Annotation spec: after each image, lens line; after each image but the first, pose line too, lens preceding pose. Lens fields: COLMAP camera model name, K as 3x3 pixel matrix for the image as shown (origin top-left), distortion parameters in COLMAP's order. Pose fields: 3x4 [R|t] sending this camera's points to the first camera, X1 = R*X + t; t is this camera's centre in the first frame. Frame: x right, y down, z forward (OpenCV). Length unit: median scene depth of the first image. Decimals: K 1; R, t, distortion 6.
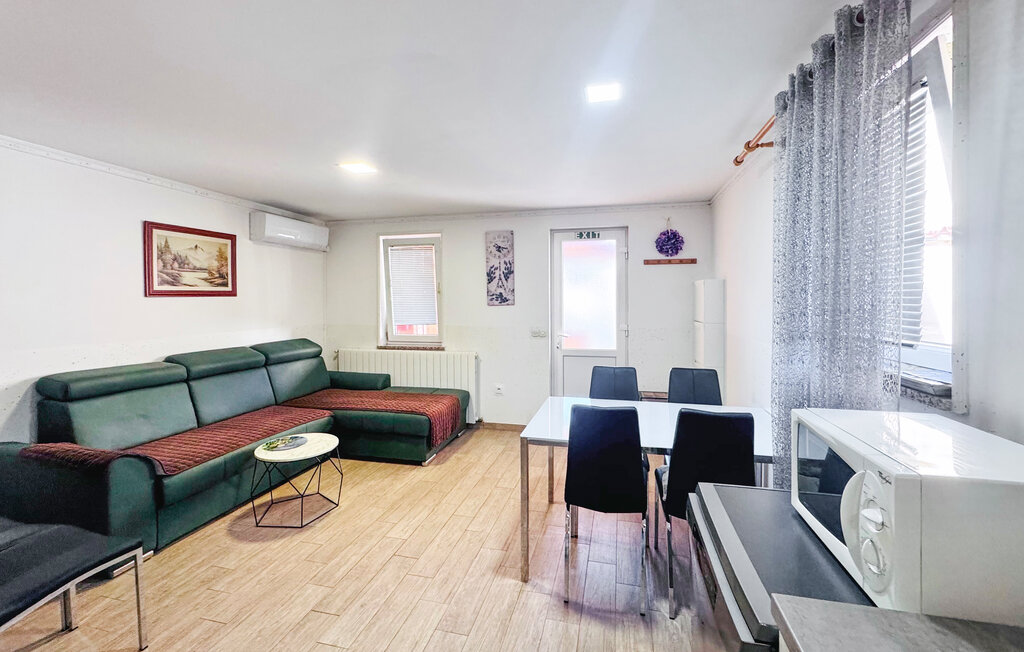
lens RADIAL K [[434.1, 0, 512.1], [0, 434.1, 300.0], [0, 0, 1]] dist [-0.000250, -0.000029]
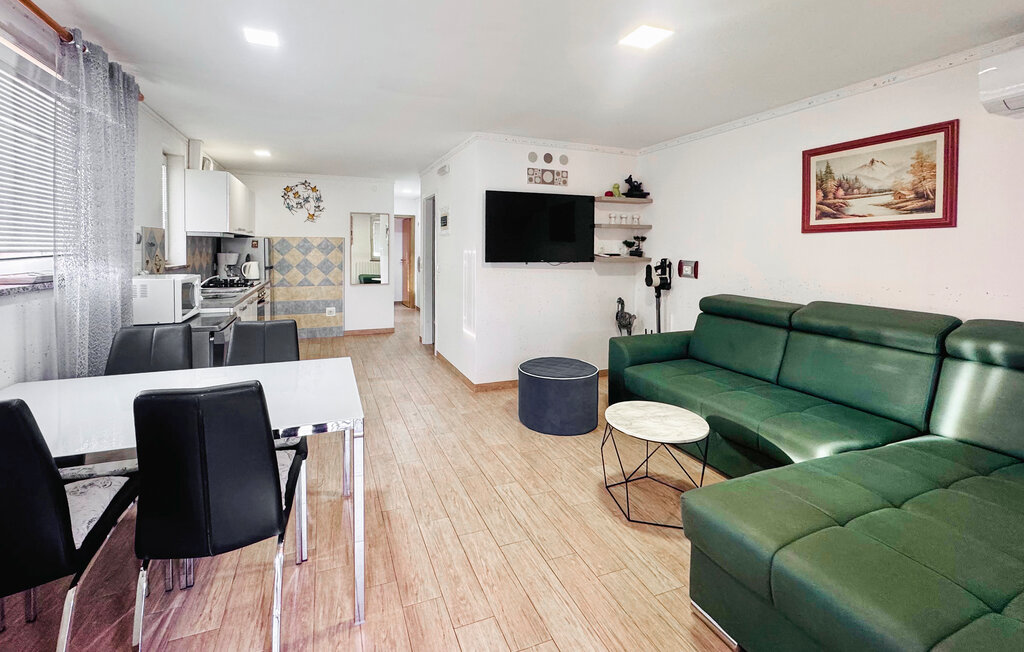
lens RADIAL K [[464.6, 0, 511.1], [0, 464.6, 257.4], [0, 0, 1]] dist [0.000403, 0.000001]
pose [[-0.809457, 0.008012, -0.587125, 0.231506], [-0.006555, 0.999721, 0.022680, 0.025038], [0.587143, 0.022207, -0.809178, 1.354793]]
